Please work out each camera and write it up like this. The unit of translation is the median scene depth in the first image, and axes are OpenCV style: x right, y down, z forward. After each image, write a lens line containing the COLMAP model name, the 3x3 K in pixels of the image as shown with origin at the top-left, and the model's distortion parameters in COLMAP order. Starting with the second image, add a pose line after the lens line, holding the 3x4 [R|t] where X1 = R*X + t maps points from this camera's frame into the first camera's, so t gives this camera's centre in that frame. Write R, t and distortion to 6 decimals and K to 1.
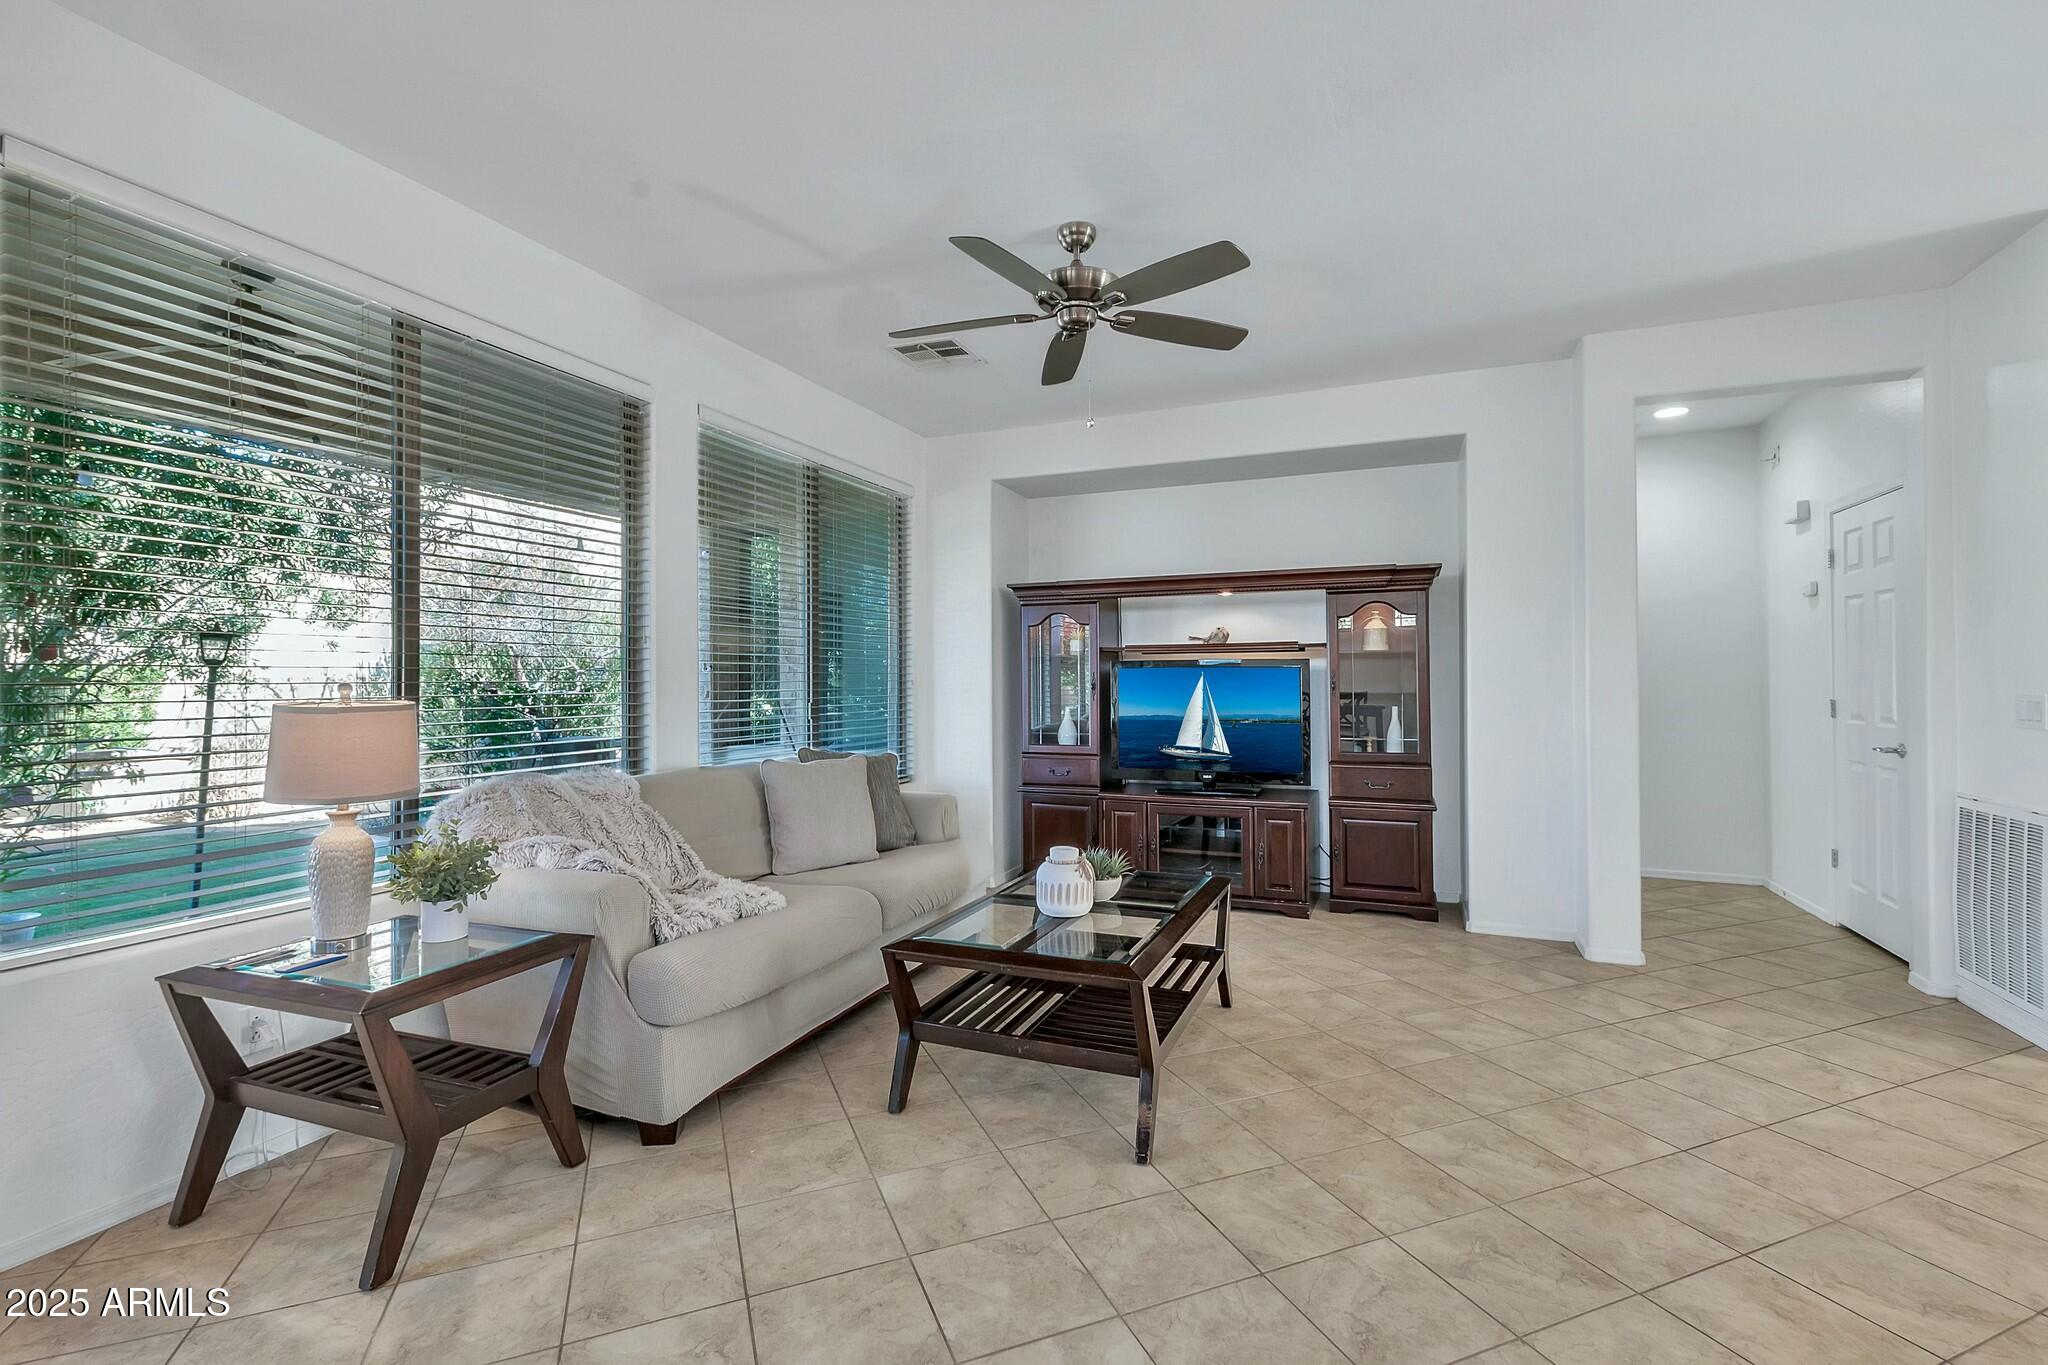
lens RADIAL K [[892.9, 0, 1036.0], [0, 892.9, 681.9], [0, 0, 1]] dist [0.002077, -0.000278]
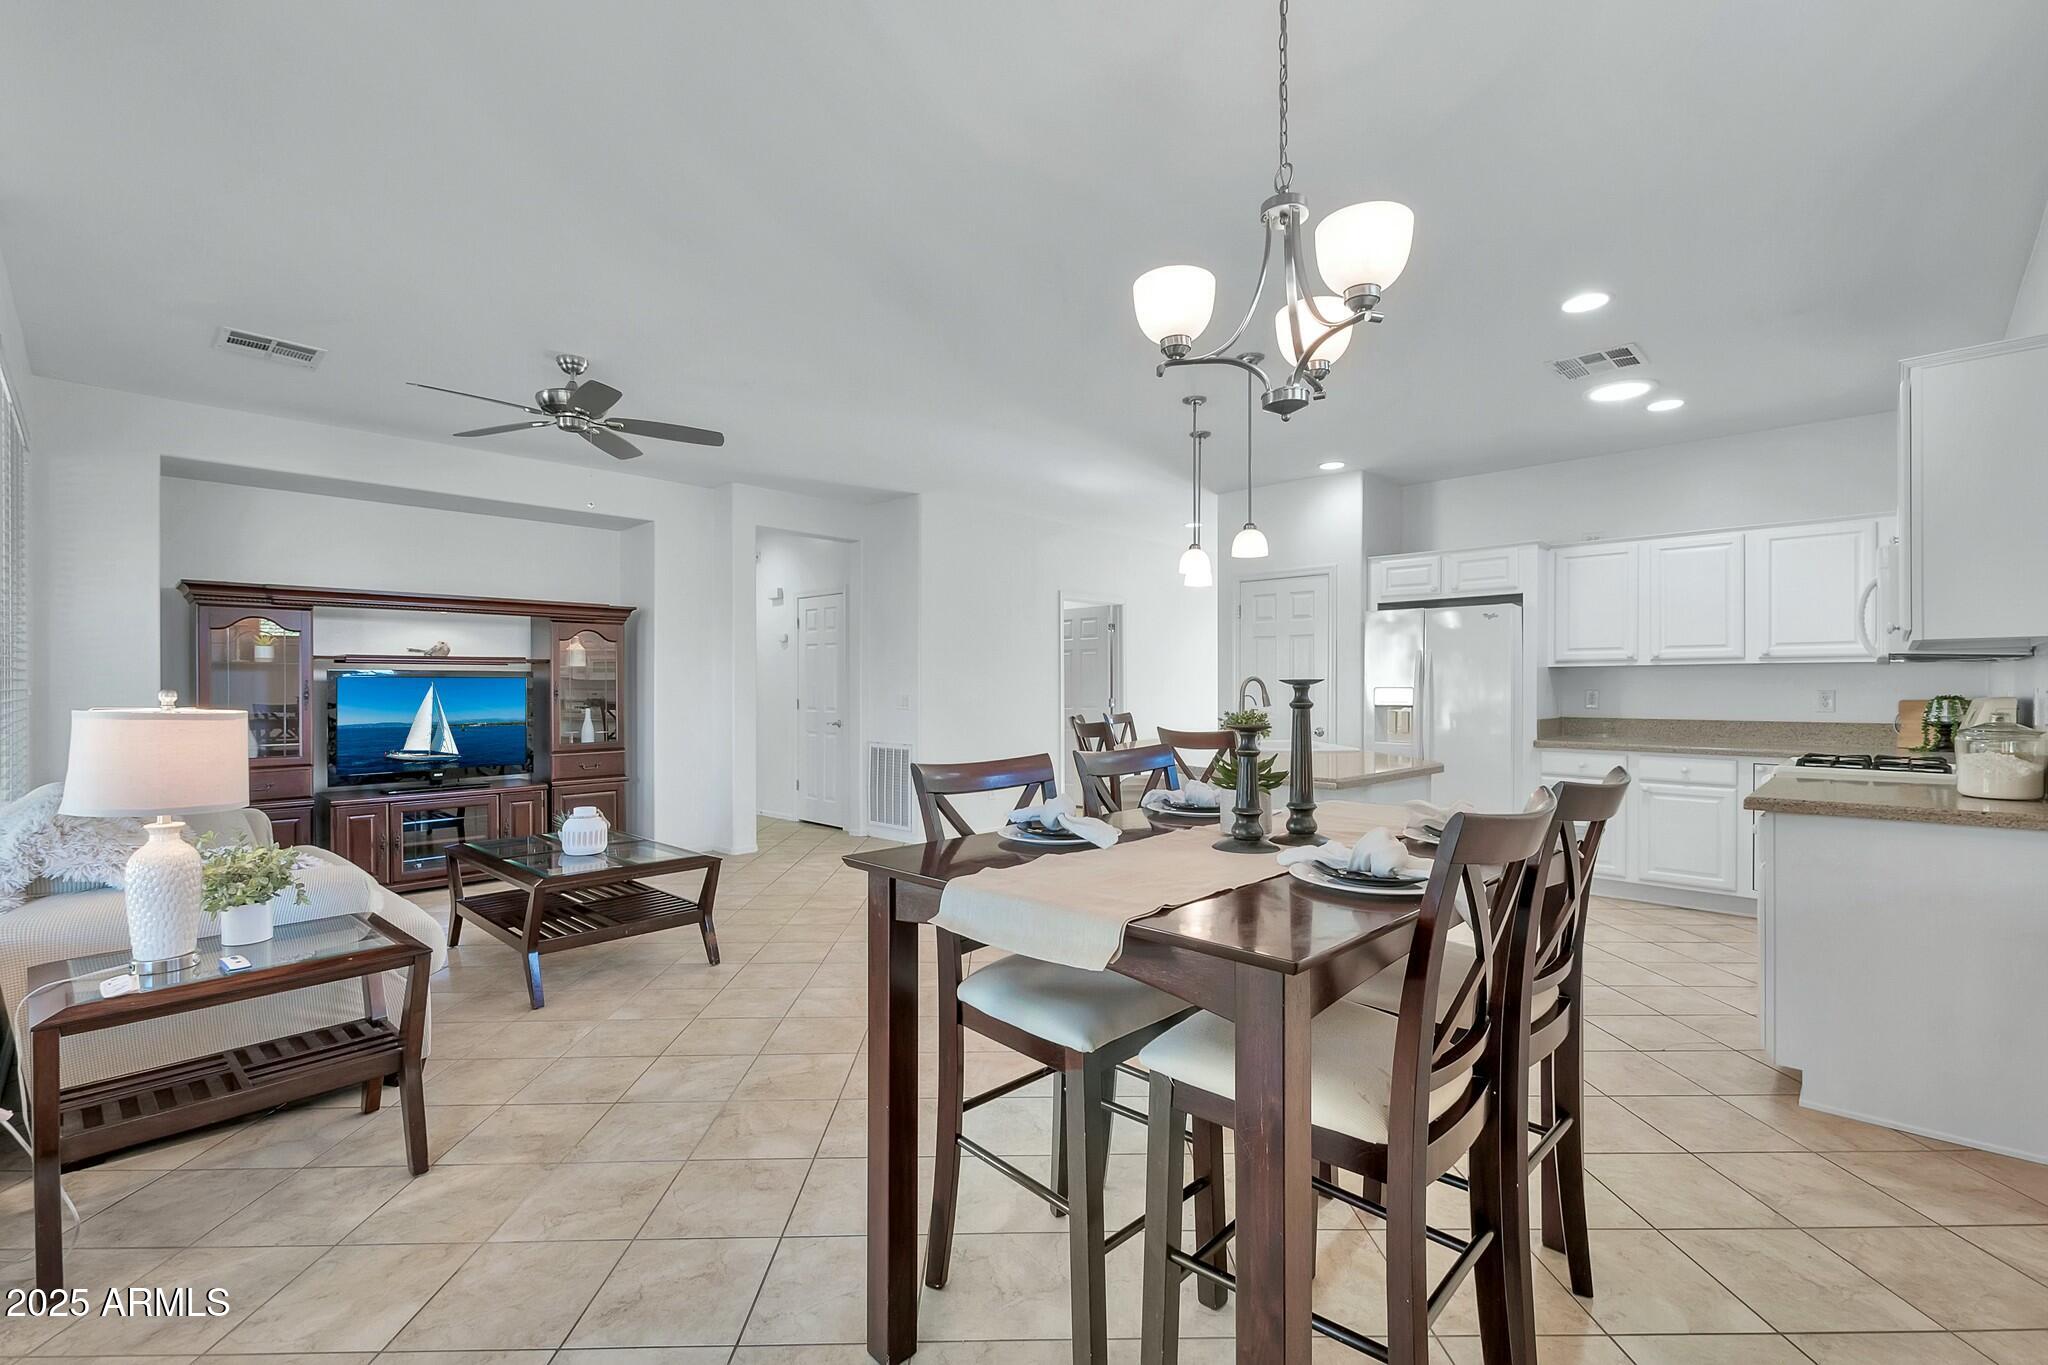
lens RADIAL K [[892.9, 0, 1032.7], [0, 892.9, 690.8], [0, 0, 1]] dist [0.002077, -0.000278]
pose [[0.348205, -0.000749, 0.937418, -0.592685], [0.006905, 0.999975, -0.001766, 0.007114], [-0.937393, 0.007088, 0.348202, -0.083860]]
